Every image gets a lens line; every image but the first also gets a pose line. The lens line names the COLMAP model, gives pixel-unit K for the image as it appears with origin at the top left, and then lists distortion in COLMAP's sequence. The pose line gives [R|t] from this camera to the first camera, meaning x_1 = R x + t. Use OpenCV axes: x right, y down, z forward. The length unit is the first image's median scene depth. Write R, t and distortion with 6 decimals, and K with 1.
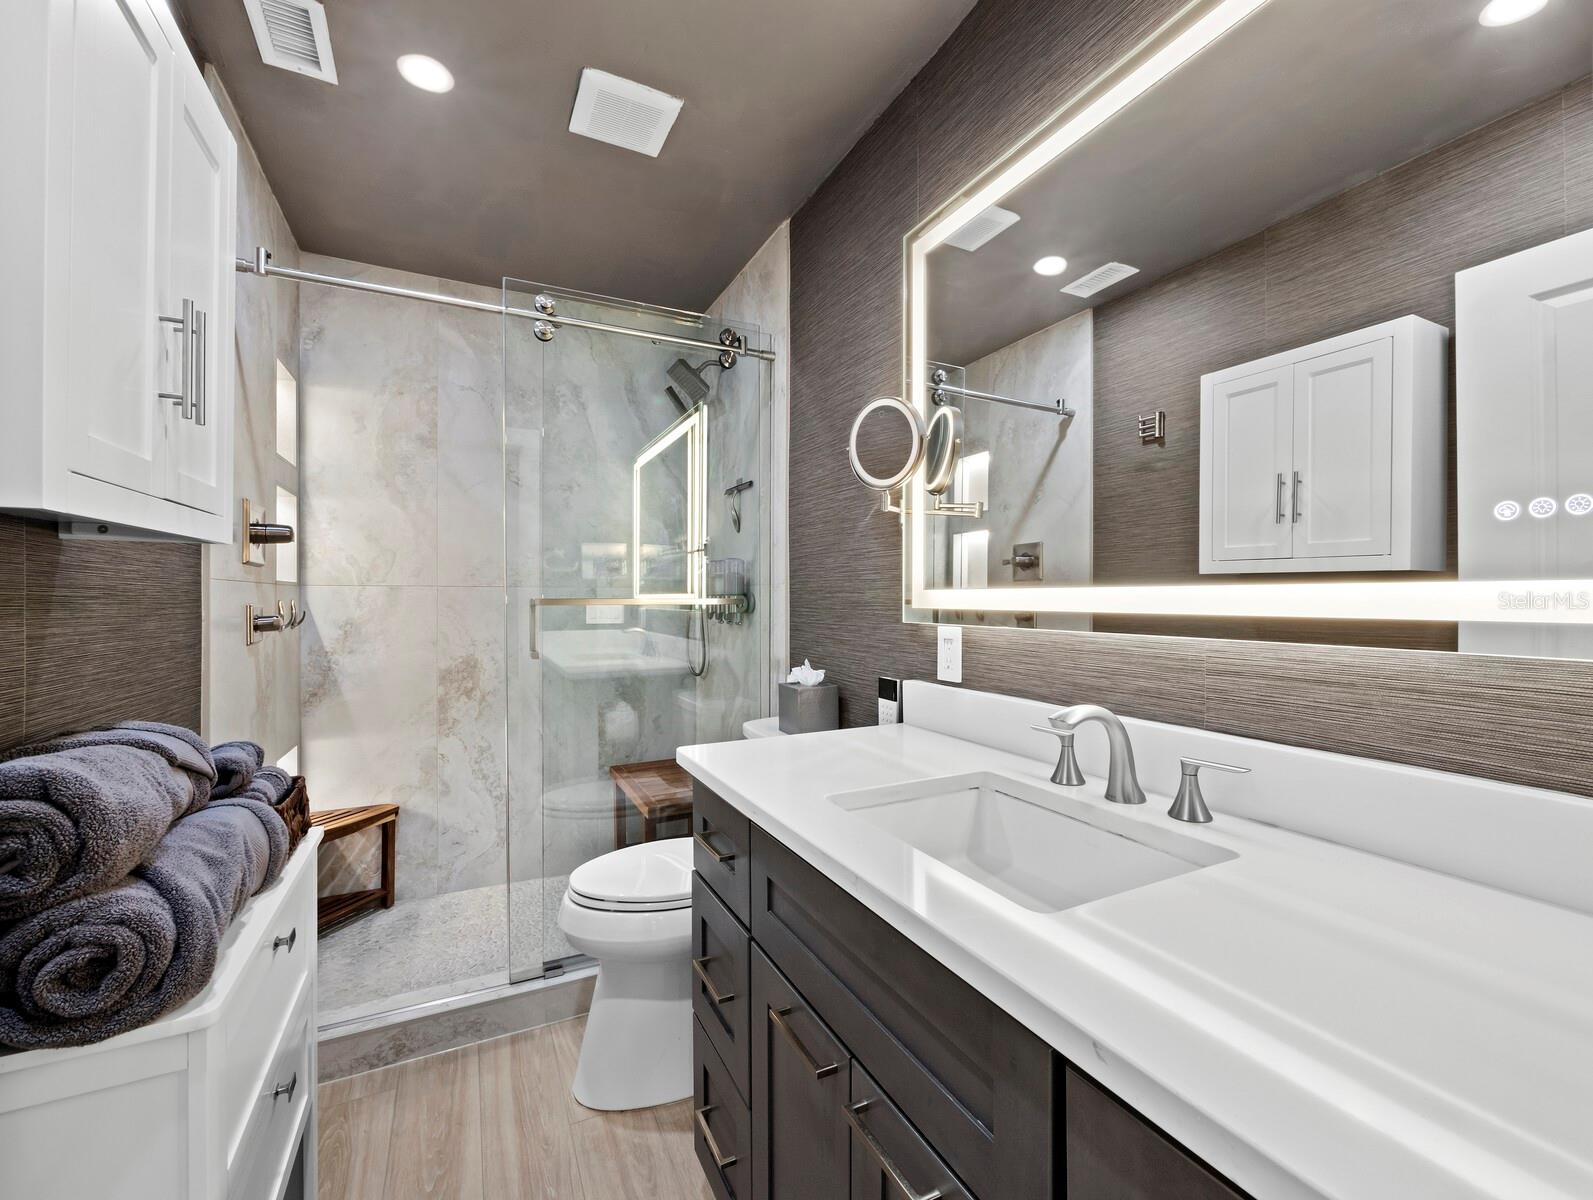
lens RADIAL K [[681.8, 0, 795.0], [0, 681.8, 596.4], [0, 0, 1]] dist [-0.005278, -0.000390]
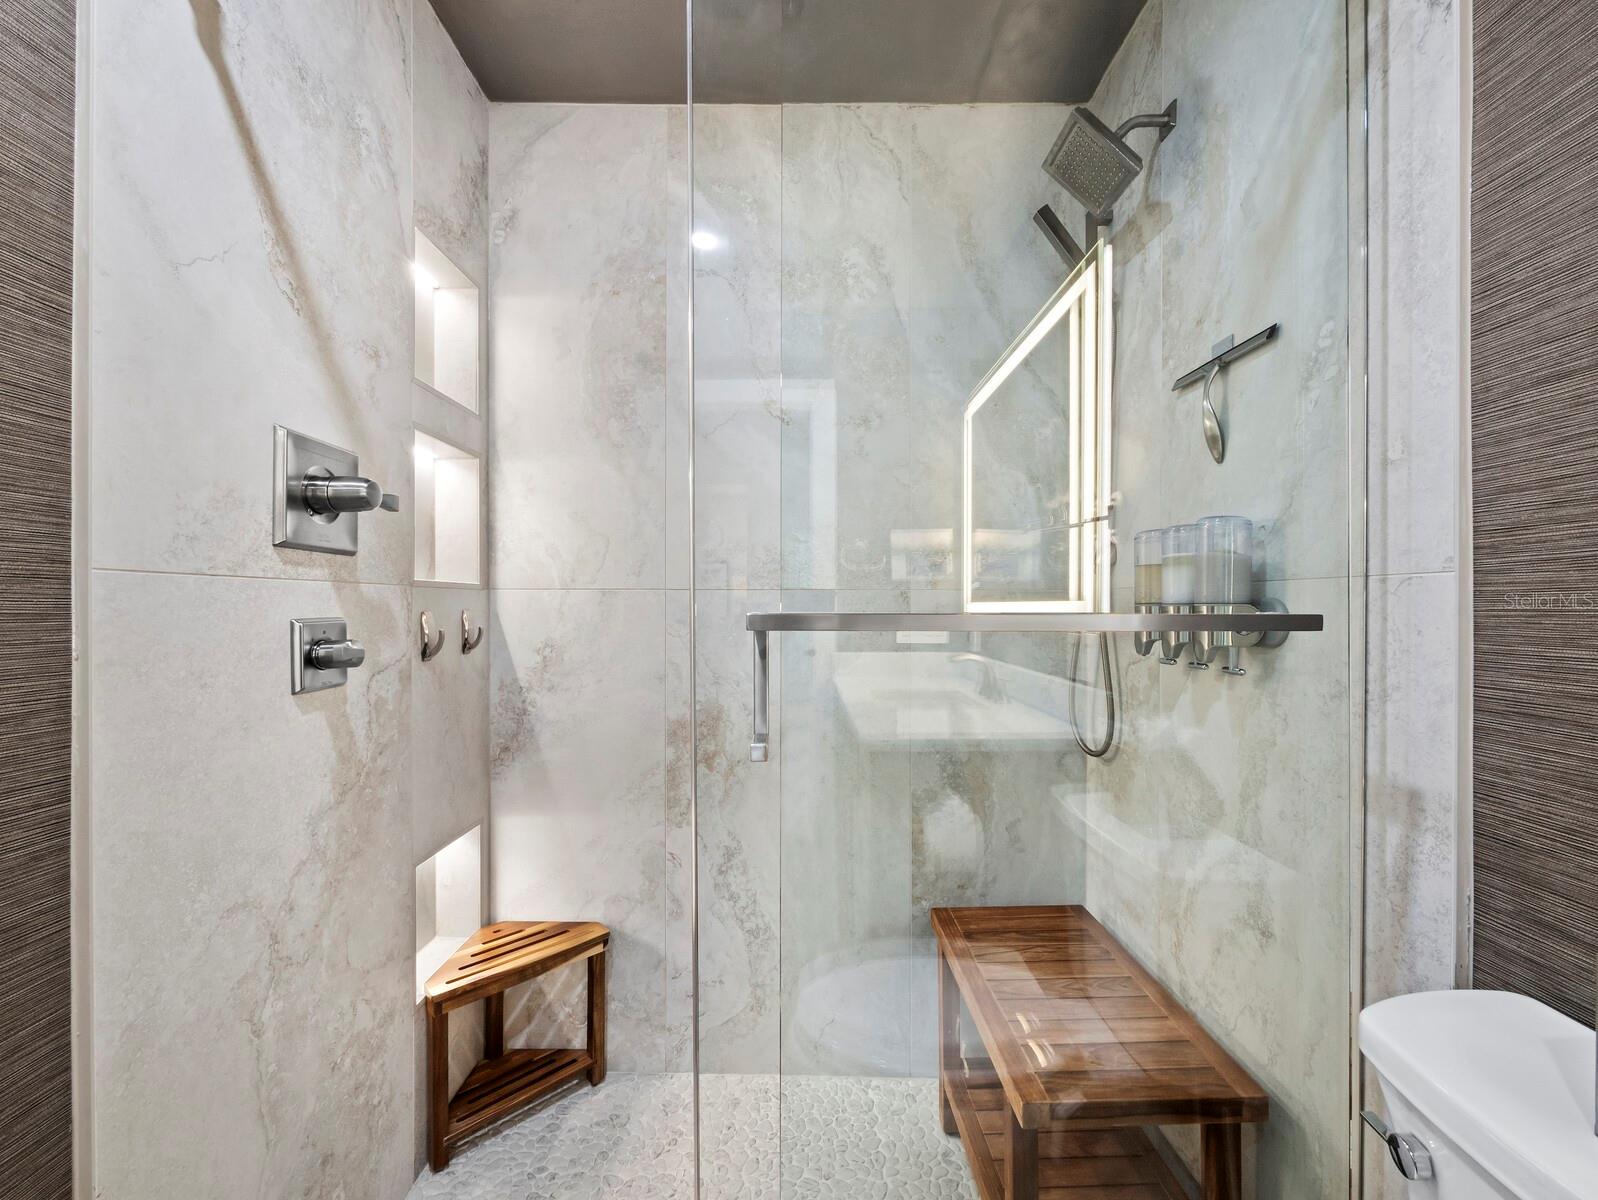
lens RADIAL K [[683.9, 0, 800.5], [0, 683.9, 602.0], [0, 0, 1]] dist [-0.005278, -0.000390]
pose [[0.902415, 0.000648, -0.430867, -0.136575], [-0.001854, 0.999995, -0.002381, -0.001819], [0.430864, 0.002948, 0.902412, 0.479145]]
